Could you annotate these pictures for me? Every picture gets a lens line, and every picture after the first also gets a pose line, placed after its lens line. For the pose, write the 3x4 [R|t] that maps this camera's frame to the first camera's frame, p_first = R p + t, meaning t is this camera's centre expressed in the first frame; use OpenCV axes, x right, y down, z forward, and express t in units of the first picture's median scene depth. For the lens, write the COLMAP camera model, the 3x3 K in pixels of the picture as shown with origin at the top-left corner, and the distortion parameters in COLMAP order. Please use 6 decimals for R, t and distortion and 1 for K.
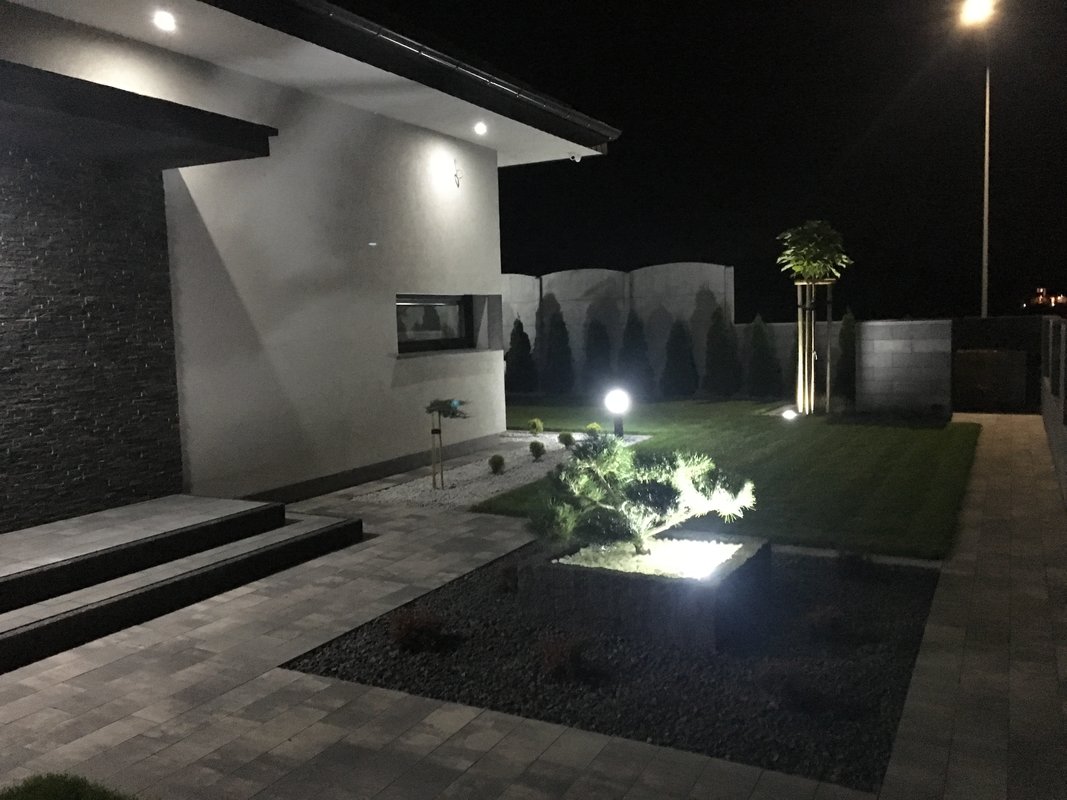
lens RADIAL K [[899.7, 0, 533.5], [0, 899.7, 400.0], [0, 0, 1]] dist [0.101000, -0.118888]
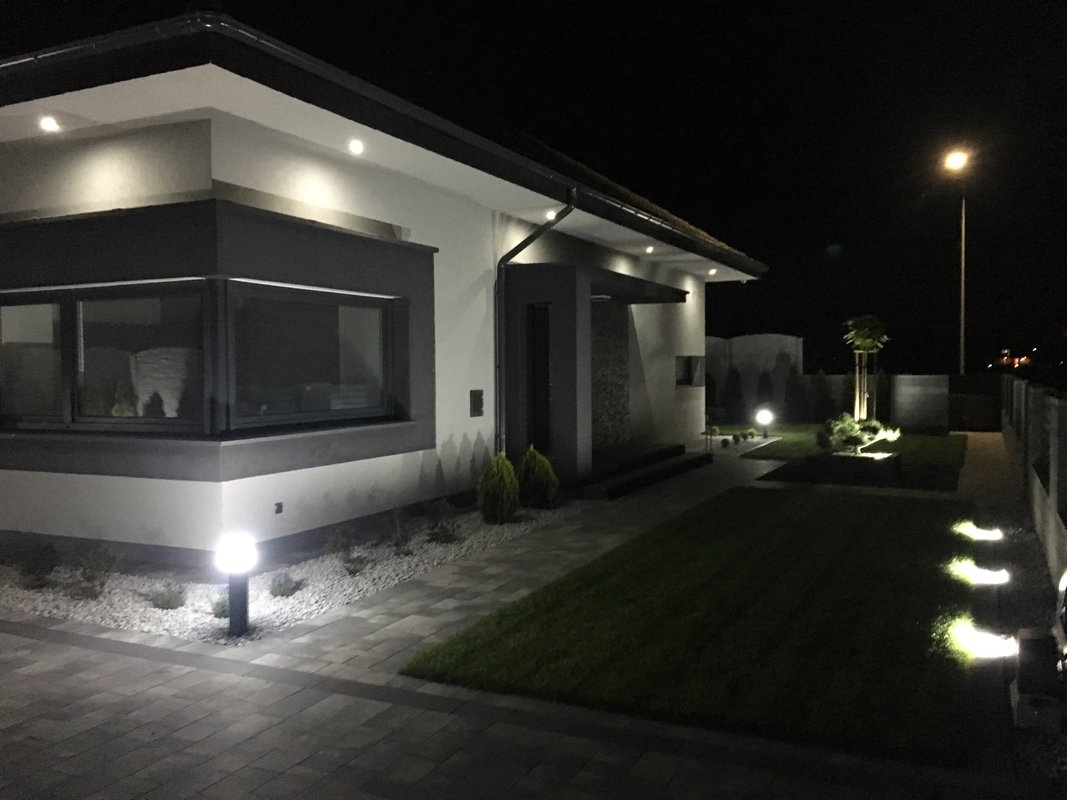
lens RADIAL K [[899.7, 0, 533.5], [0, 899.7, 400.0], [0, 0, 1]] dist [0.101000, -0.118888]
pose [[0.999252, 0.017882, 0.034290, -0.357231], [-0.015933, 0.998288, -0.056283, 0.063757], [-0.035238, 0.055694, 0.997826, -0.638663]]
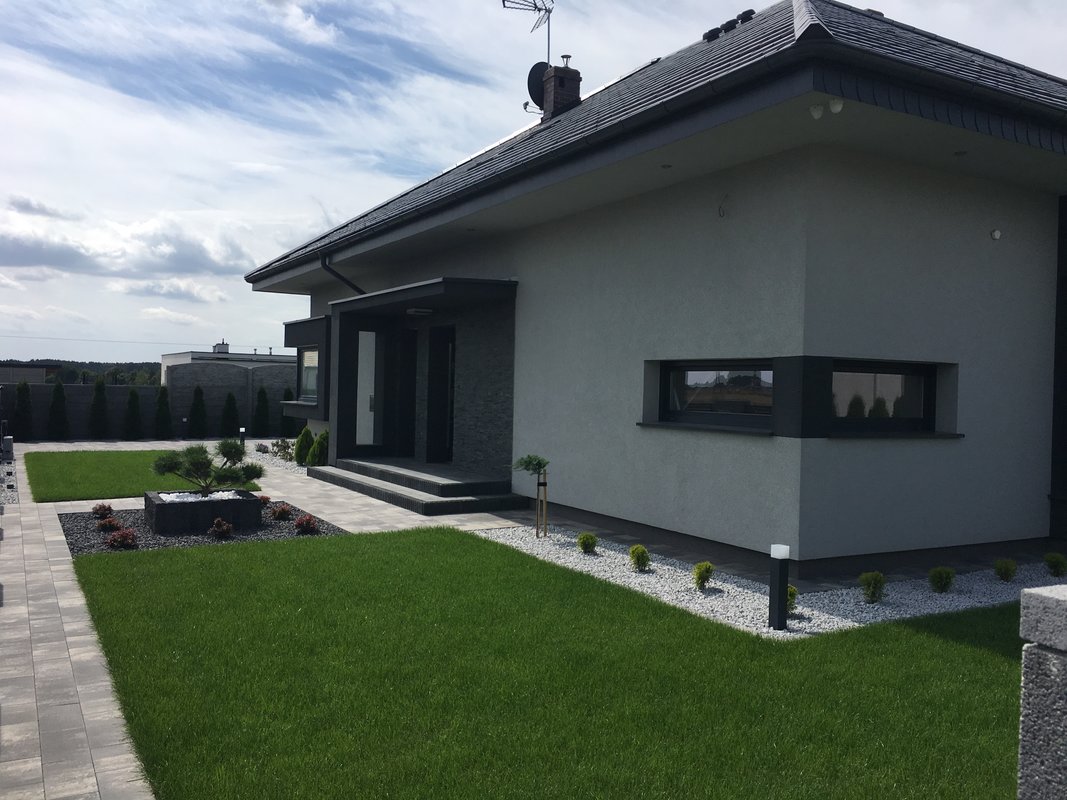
lens RADIAL K [[899.7, 0, 533.5], [0, 899.7, 400.0], [0, 0, 1]] dist [0.101000, -0.118888]
pose [[-0.540716, 0.024932, -0.840836, 0.485676], [-0.083606, 0.993019, 0.083210, -0.093670], [0.837040, 0.115292, -0.534857, 0.907100]]
